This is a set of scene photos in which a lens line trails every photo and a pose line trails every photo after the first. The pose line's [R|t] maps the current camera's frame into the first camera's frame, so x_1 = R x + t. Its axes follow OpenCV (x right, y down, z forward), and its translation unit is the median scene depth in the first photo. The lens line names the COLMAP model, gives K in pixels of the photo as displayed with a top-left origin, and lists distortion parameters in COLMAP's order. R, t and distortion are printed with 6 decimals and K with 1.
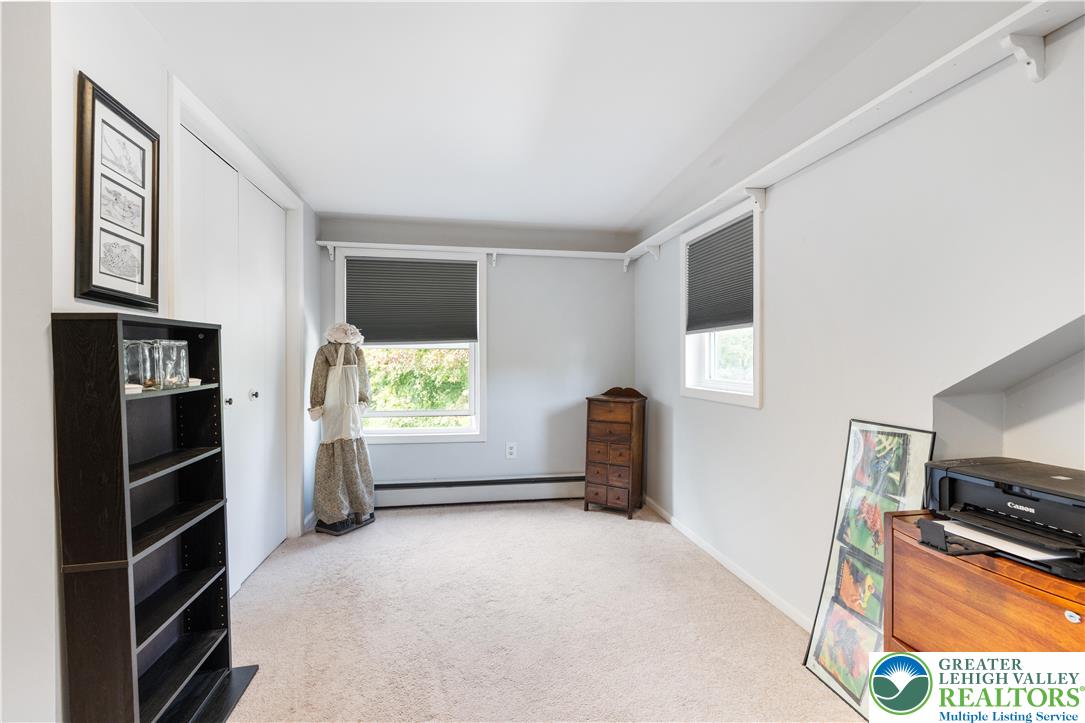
lens RADIAL K [[464.1, 0, 541.6], [0, 464.1, 363.6], [0, 0, 1]] dist [0.001243, 0.001020]
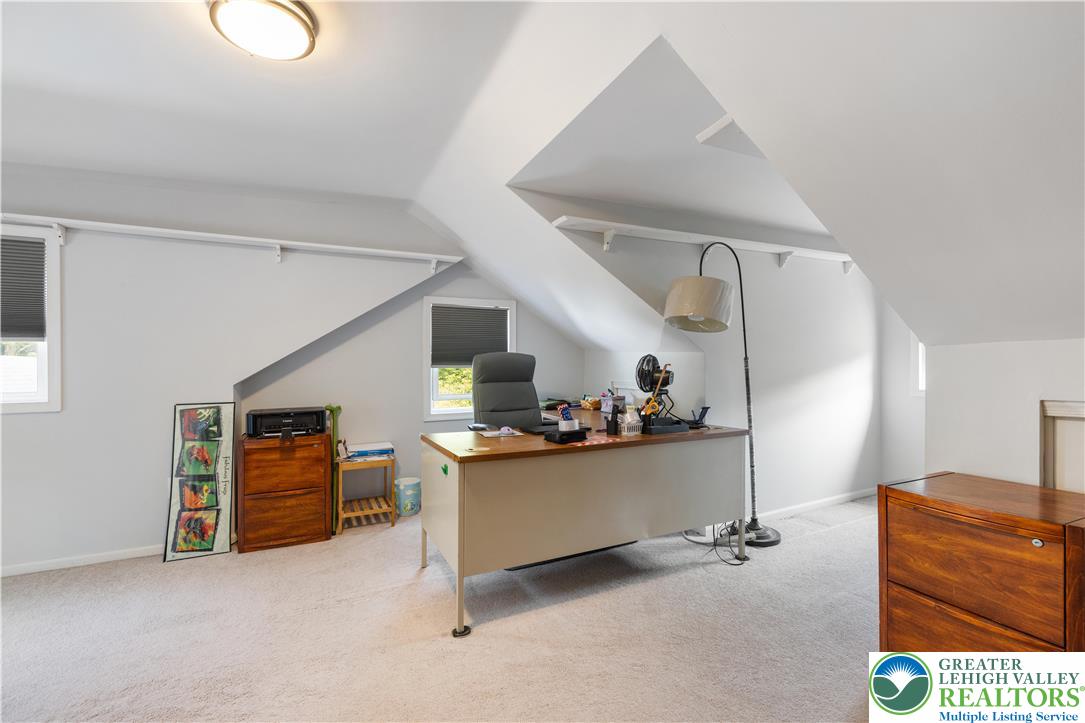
lens RADIAL K [[464.1, 0, 542.0], [0, 464.1, 362.1], [0, 0, 1]] dist [0.001243, 0.001020]
pose [[-0.259297, 0.003269, 0.965792, -1.415155], [0.014080, 0.999901, 0.000396, -0.015320], [-0.965695, 0.013702, -0.259318, 0.173483]]
